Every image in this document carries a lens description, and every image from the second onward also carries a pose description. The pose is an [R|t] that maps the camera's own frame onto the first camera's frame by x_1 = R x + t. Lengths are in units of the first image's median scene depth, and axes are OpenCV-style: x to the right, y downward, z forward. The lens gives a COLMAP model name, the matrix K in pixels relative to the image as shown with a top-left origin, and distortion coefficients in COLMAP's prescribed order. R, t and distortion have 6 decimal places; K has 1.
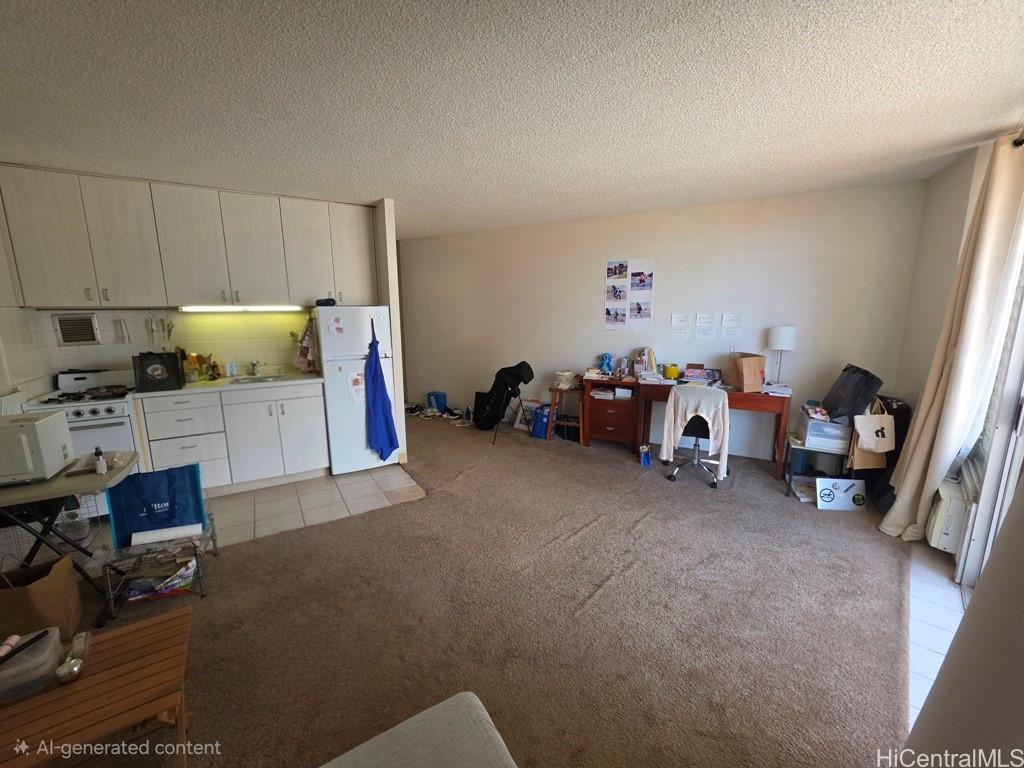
lens RADIAL K [[412.4, 0, 512.0], [0, 412.4, 384.0], [0, 0, 1]] dist [0.000476, 0.000030]
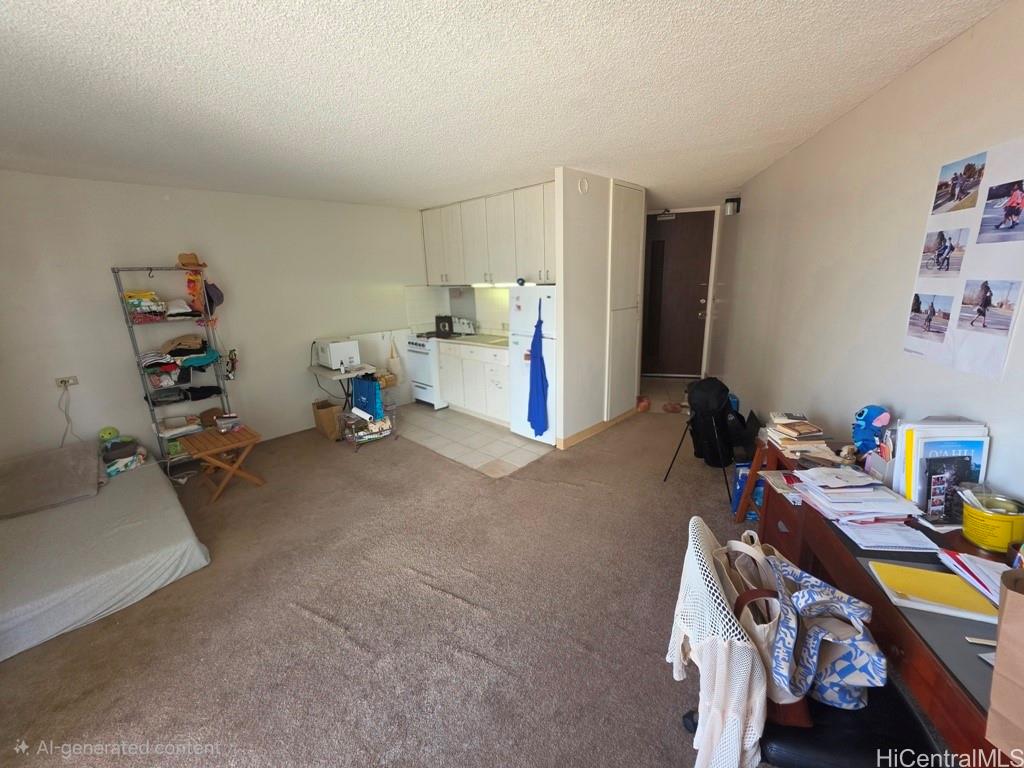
lens RADIAL K [[412.4, 0, 512.0], [0, 412.4, 384.0], [0, 0, 1]] dist [0.000476, 0.000030]
pose [[0.254937, 0.245094, -0.935380, 0.632180], [-0.146457, 0.965971, 0.213193, -0.159750], [0.955802, 0.082642, 0.282157, 0.665219]]
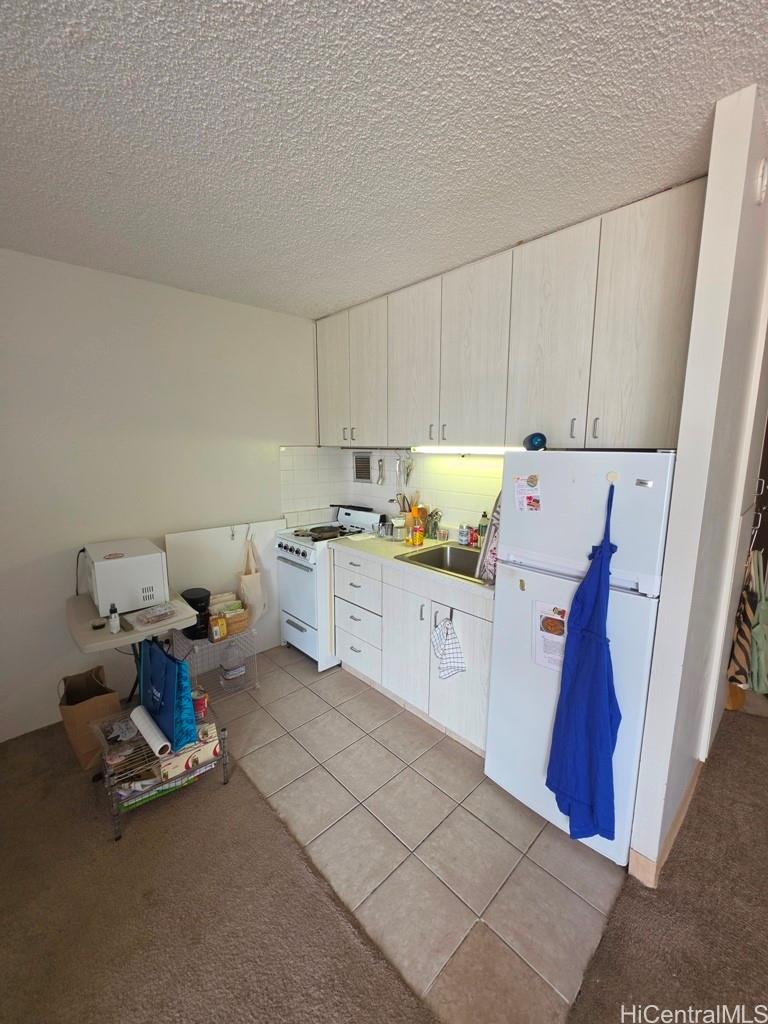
lens RADIAL K [[412.4, 0, 387.2], [0, 412.4, 512.8], [0, 0, 1]] dist [0.000476, 0.000030]
pose [[0.215469, 0.168992, -0.961777, -0.016221], [-0.181055, 0.974748, 0.130709, -0.144720], [0.959579, 0.145971, 0.240625, 0.712923]]
